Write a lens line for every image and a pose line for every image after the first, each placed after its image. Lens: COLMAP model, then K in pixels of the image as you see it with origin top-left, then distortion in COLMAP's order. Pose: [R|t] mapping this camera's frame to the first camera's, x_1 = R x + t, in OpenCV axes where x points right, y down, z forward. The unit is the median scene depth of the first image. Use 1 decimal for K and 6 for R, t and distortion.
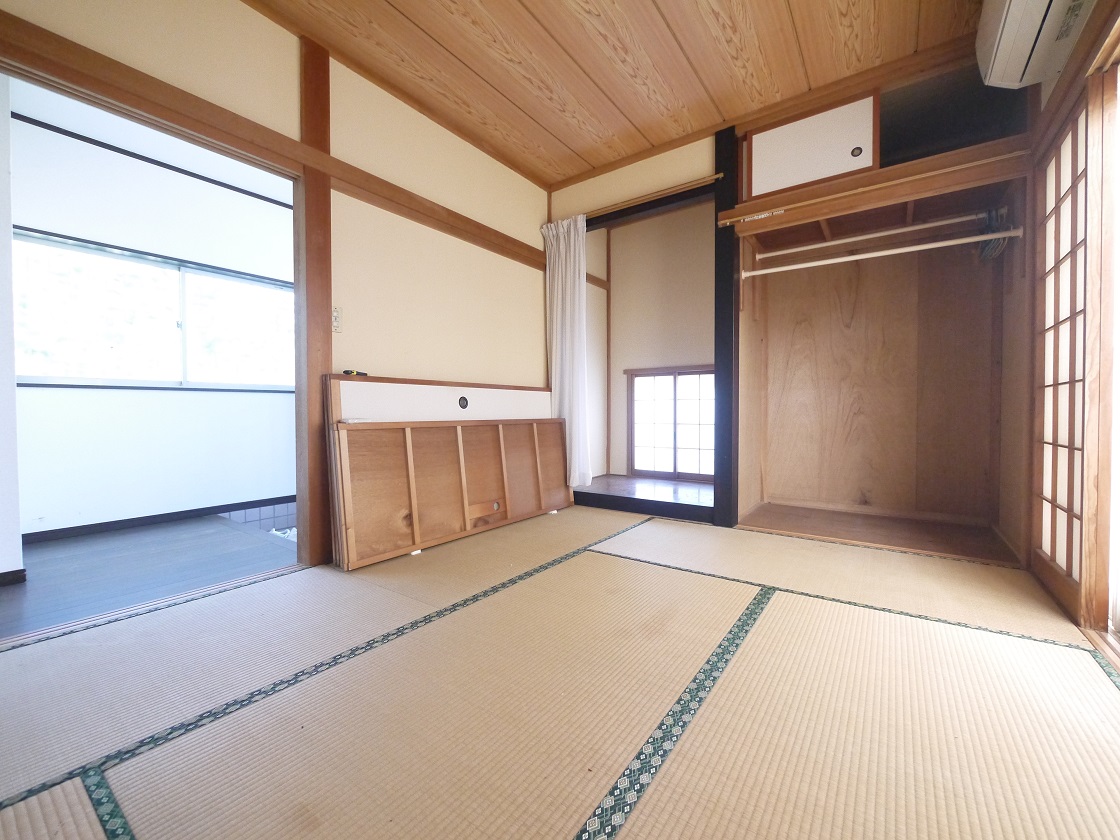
lens RADIAL K [[469.3, 0, 557.3], [0, 469.3, 416.6], [0, 0, 1]] dist [0.003793, -0.000079]
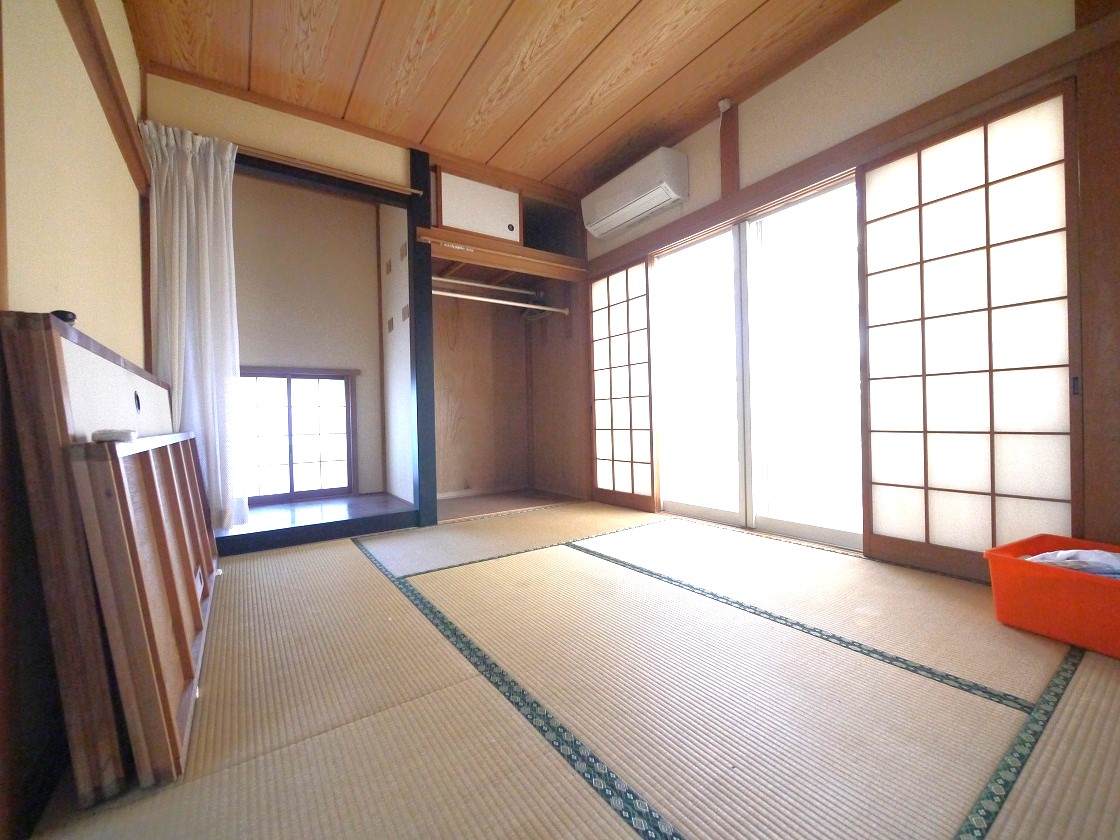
lens RADIAL K [[464.0, 0, 558.4], [0, 464.0, 419.3], [0, 0, 1]] dist [-0.002474, -0.000115]
pose [[0.338386, -0.011122, 0.940942, -0.574341], [0.035330, 0.999375, -0.000893, 0.007586], [-0.940344, 0.033546, 0.338568, 0.401485]]
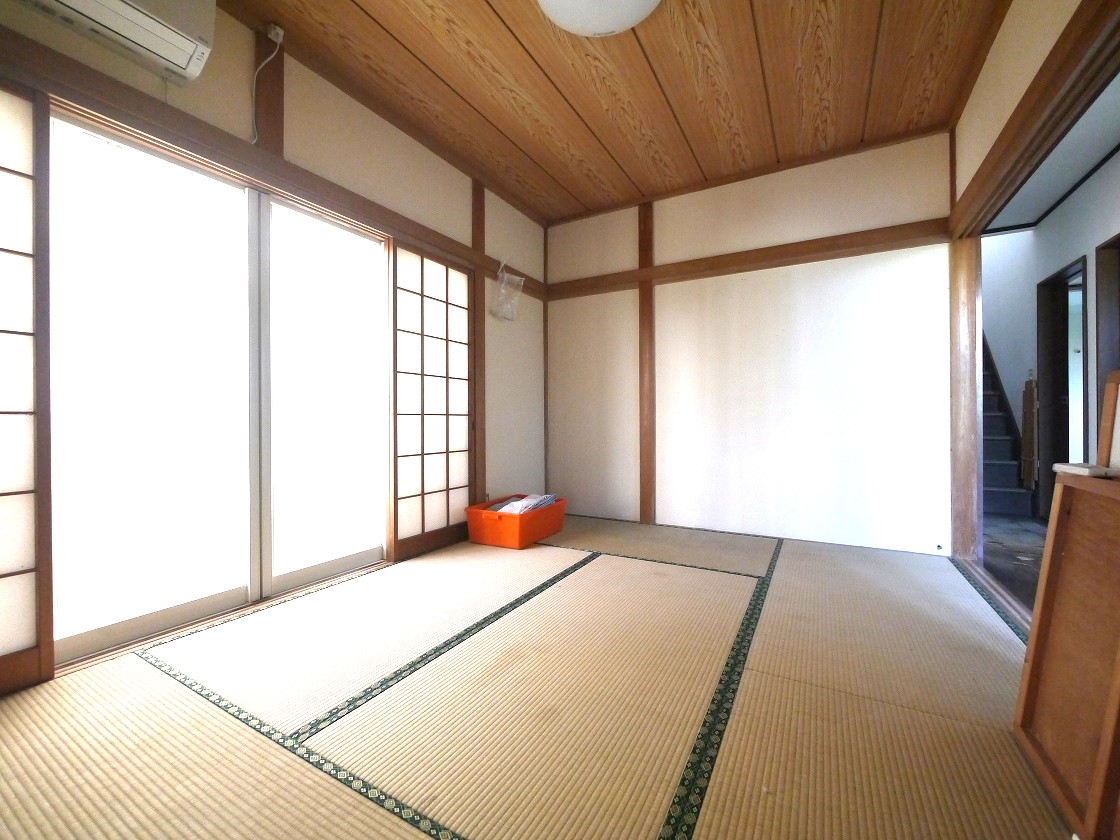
lens RADIAL K [[464.0, 0, 558.4], [0, 464.0, 419.3], [0, 0, 1]] dist [-0.002474, -0.000115]
pose [[-0.994331, 0.007748, -0.106046, 0.120931], [0.006442, 0.999899, 0.012654, -0.042688], [0.106133, 0.011899, -0.994281, 1.172072]]
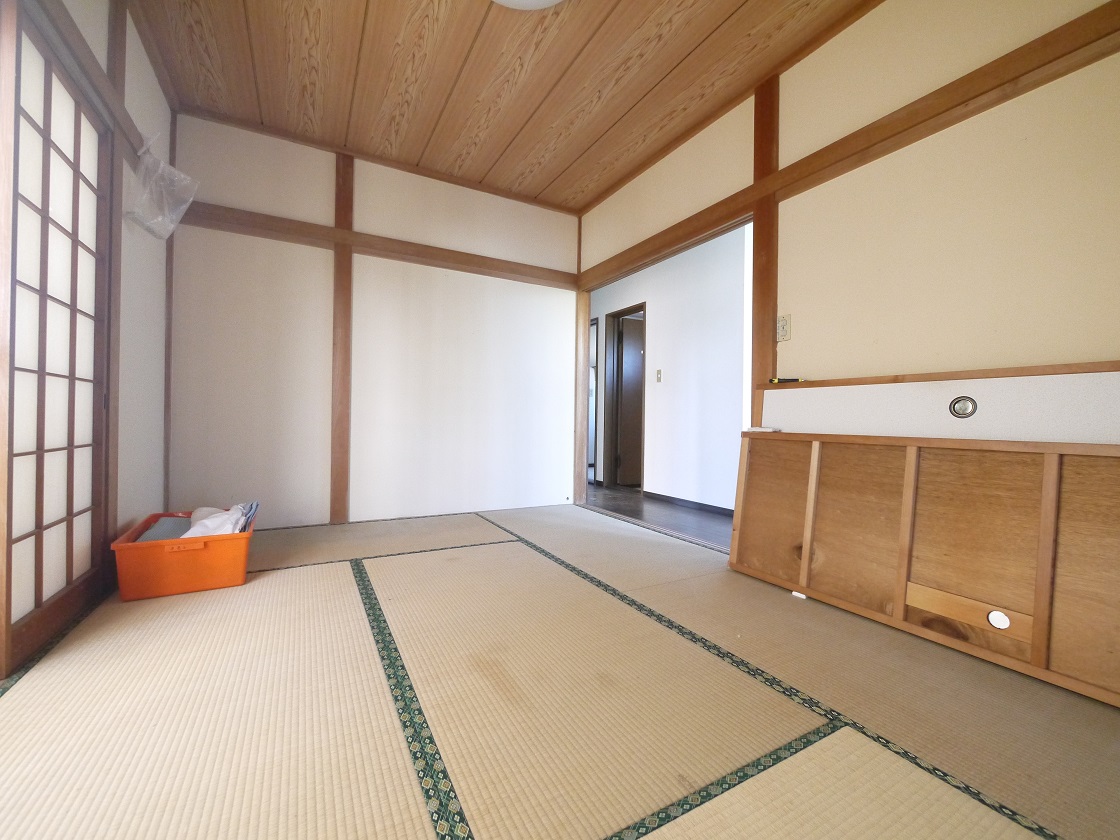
lens RADIAL K [[464.0, 0, 558.4], [0, 464.0, 419.3], [0, 0, 1]] dist [-0.002474, -0.000115]
pose [[-0.429788, -0.004149, -0.902920, 0.537929], [-0.025104, 0.999658, 0.007356, -0.007964], [0.902581, 0.025829, -0.429745, 0.861034]]
